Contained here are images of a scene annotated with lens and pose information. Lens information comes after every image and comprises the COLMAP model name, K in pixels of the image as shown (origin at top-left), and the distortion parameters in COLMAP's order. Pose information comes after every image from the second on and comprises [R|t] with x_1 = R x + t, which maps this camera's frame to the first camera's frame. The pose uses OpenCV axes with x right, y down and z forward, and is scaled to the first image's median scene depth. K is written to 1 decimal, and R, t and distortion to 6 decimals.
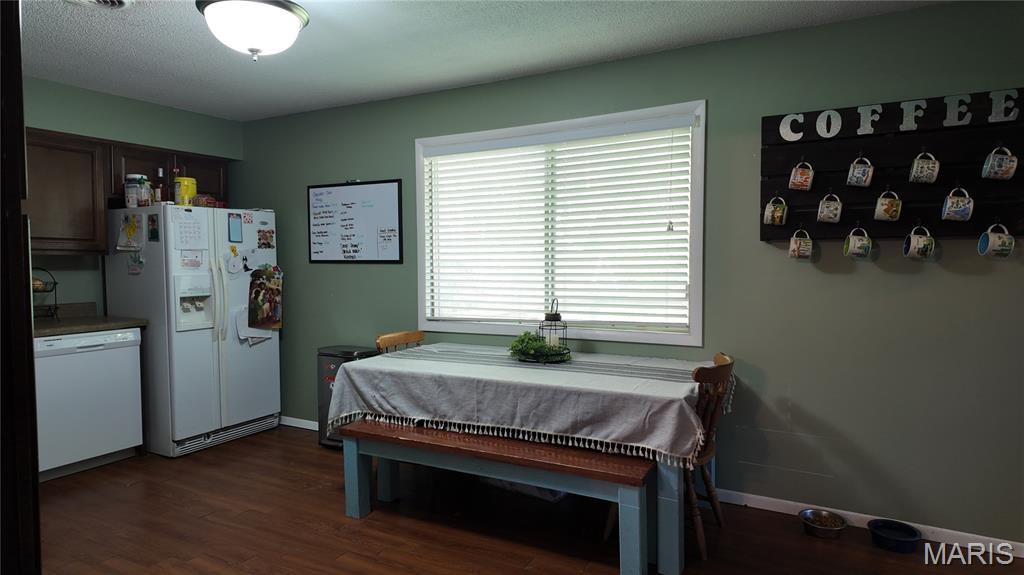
lens RADIAL K [[602.6, 0, 512.0], [0, 602.6, 287.5], [0, 0, 1]] dist [0.033336, -0.000310]
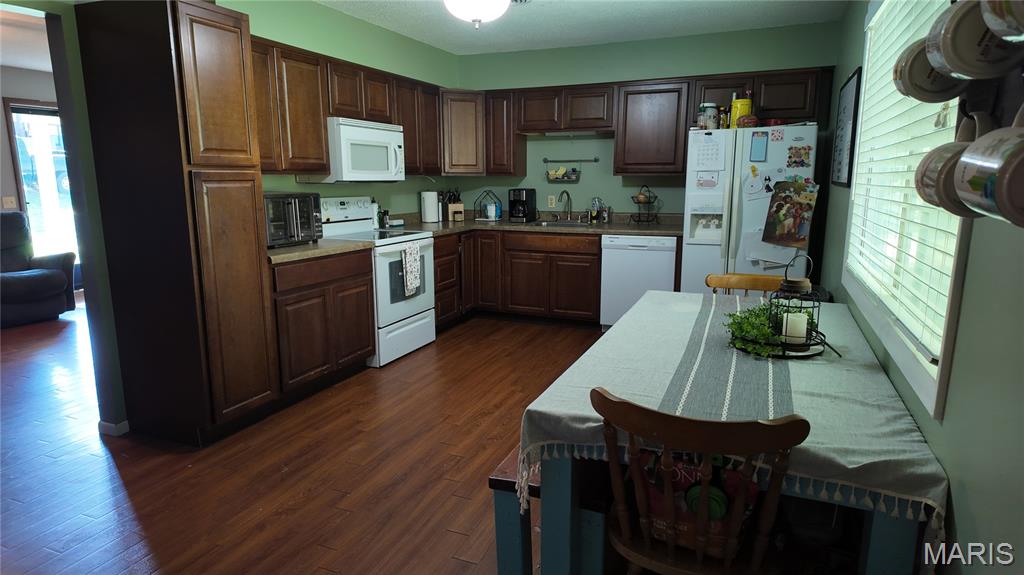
lens RADIAL K [[602.6, 0, 512.0], [0, 602.6, 287.5], [0, 0, 1]] dist [0.033336, -0.000310]
pose [[0.108100, 0.187794, -0.976242, 0.505113], [-0.042751, 0.981966, 0.184162, -0.038831], [0.993220, 0.021828, 0.114179, 0.499596]]
